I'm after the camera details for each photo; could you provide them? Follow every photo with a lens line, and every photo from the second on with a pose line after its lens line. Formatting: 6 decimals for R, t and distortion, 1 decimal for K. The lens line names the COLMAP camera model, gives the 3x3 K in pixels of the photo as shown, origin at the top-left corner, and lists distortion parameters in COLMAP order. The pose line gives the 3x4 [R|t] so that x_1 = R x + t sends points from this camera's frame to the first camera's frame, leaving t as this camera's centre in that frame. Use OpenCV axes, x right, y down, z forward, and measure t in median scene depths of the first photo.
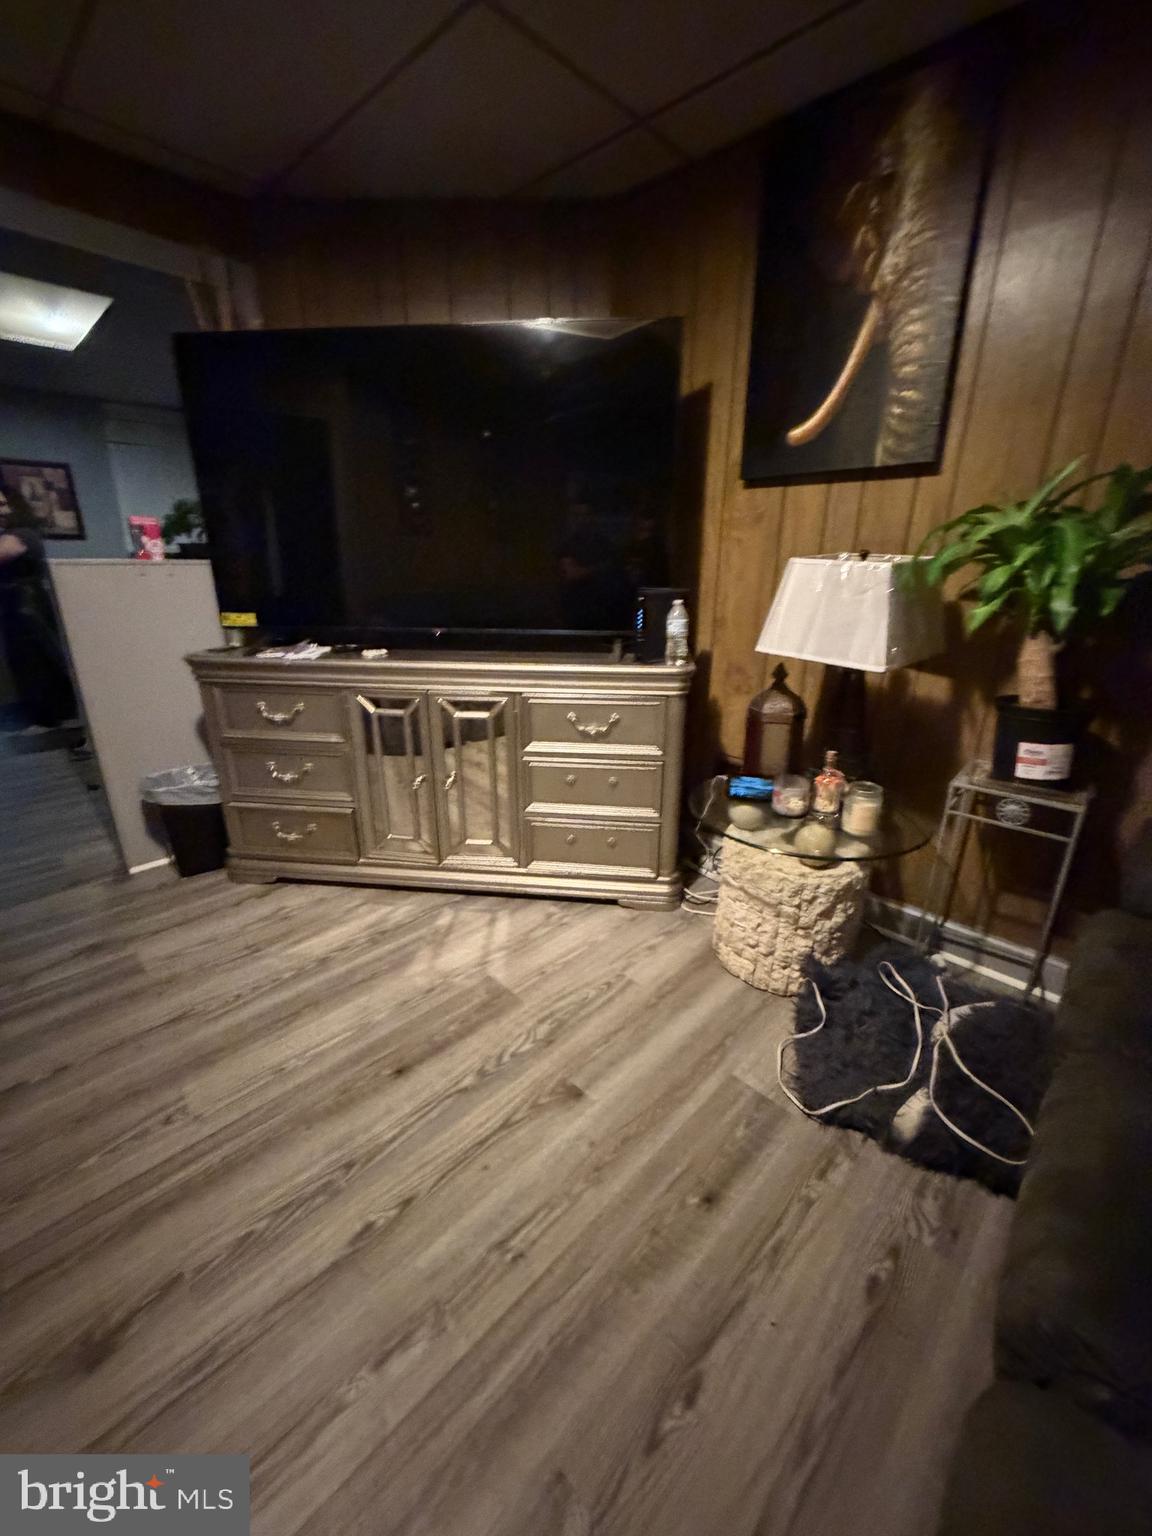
lens RADIAL K [[608.4, 0, 581.9], [0, 608.4, 763.5], [0, 0, 1]] dist [0.002716, -0.001579]
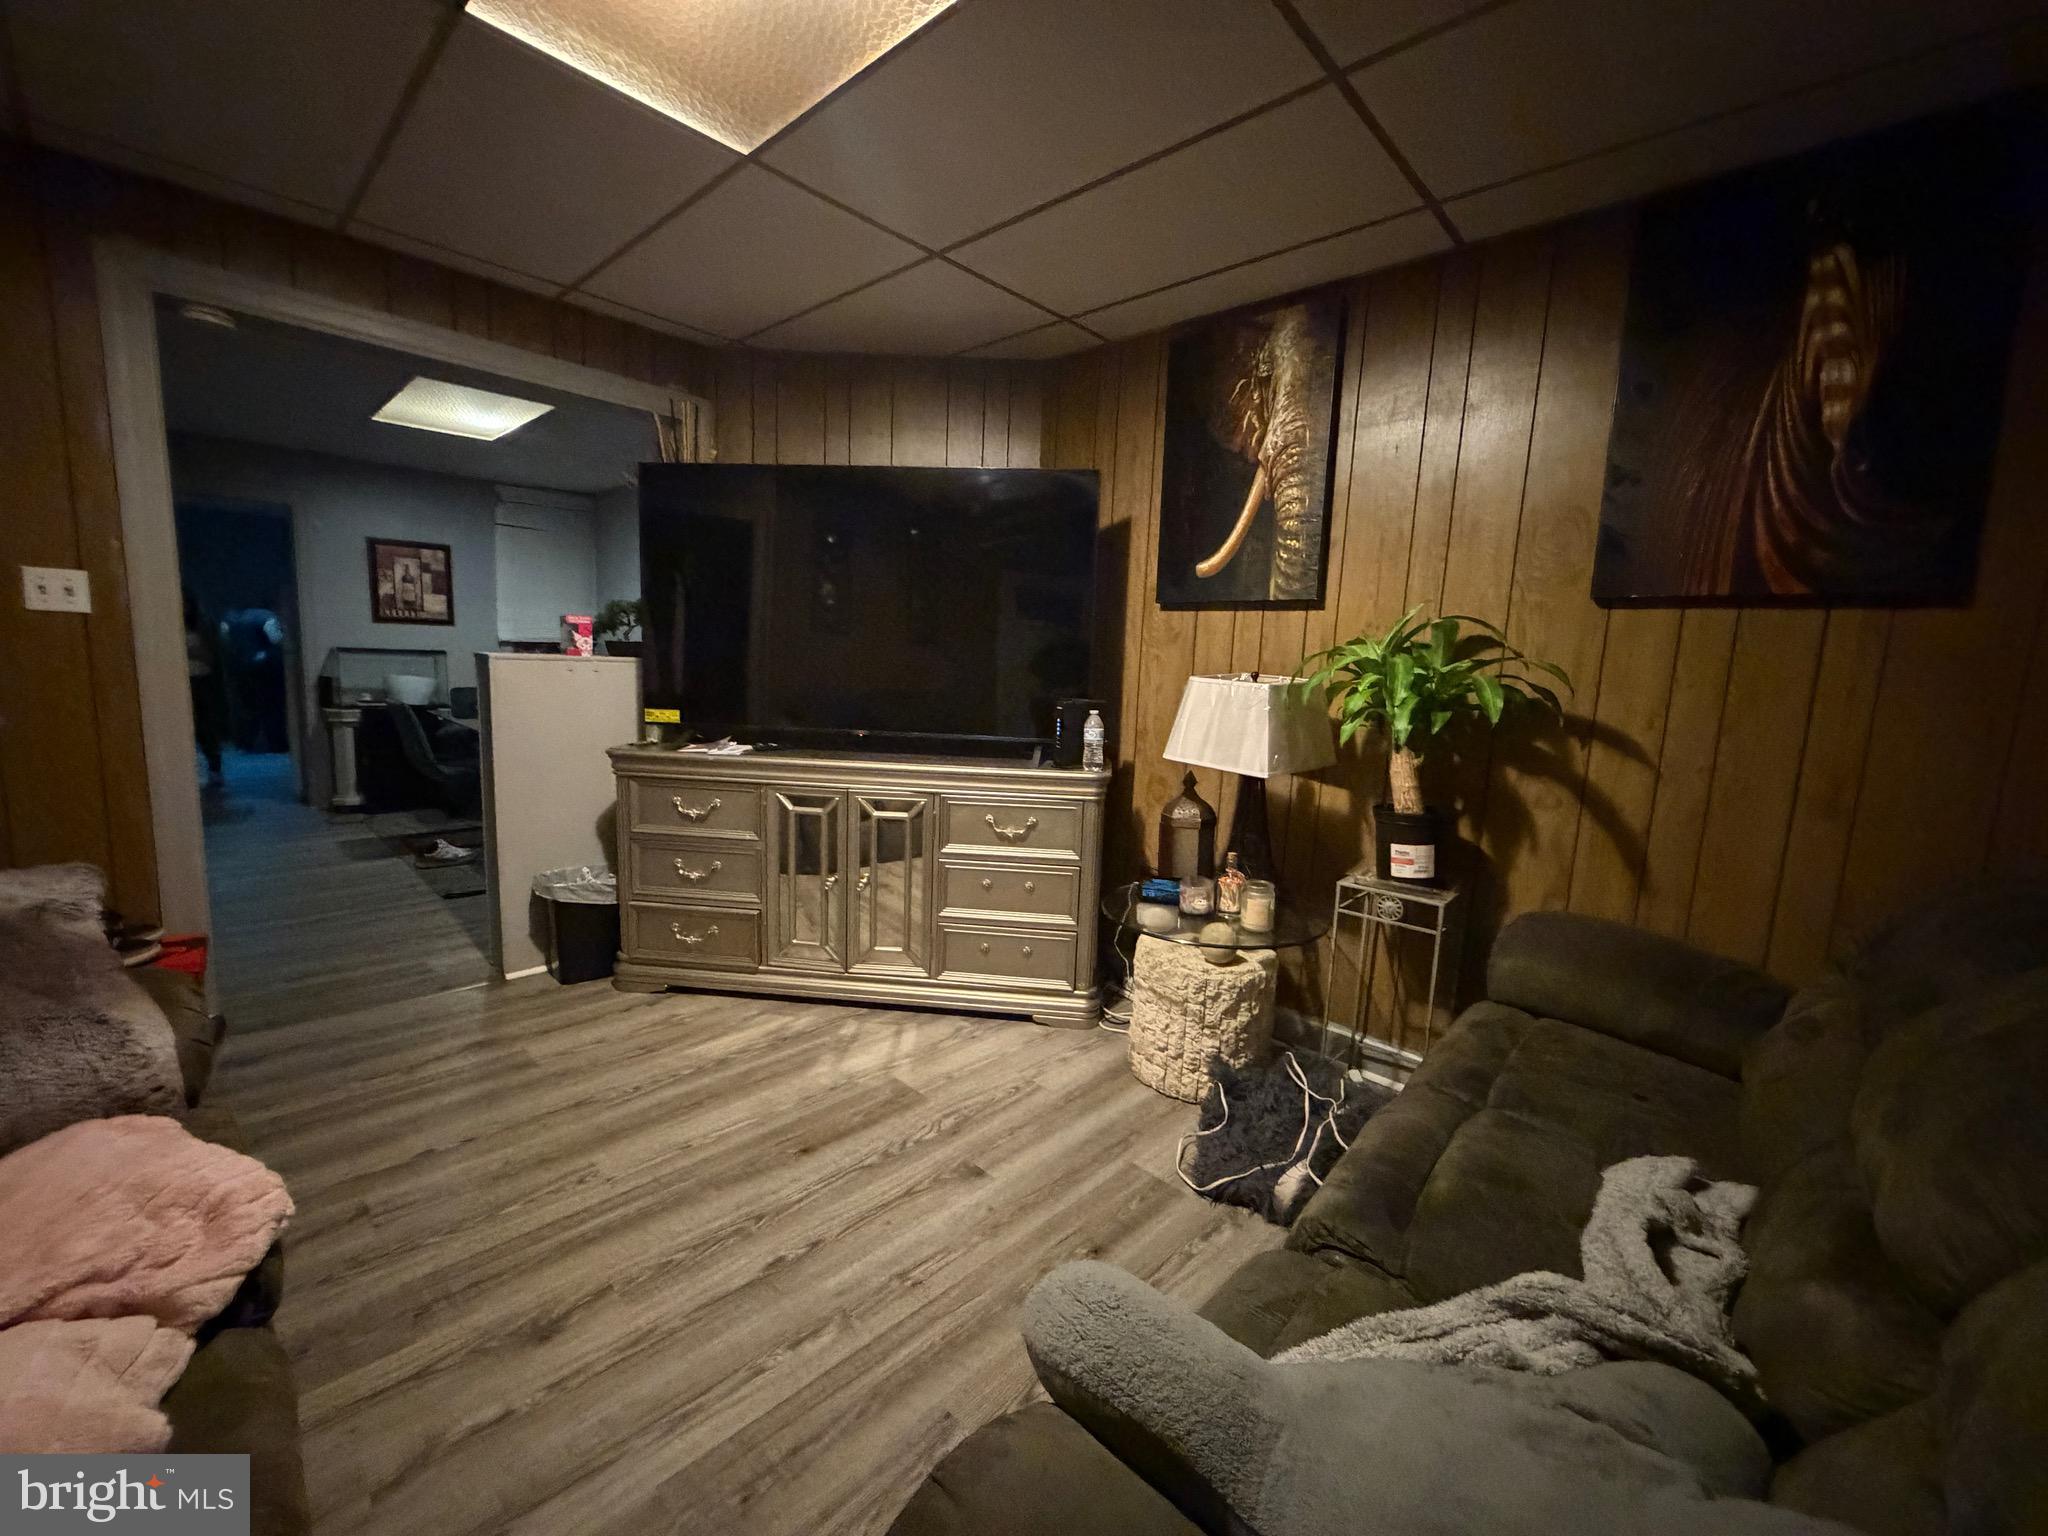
lens RADIAL K [[811.1, 0, 1028.9], [0, 811.1, 766.9], [0, 0, 1]] dist [0.002716, -0.001579]
pose [[0.999426, 0.030584, 0.014585, 0.029802], [-0.027227, 0.981097, -0.191593, 0.109566], [-0.020169, 0.191086, 0.981366, -0.393862]]
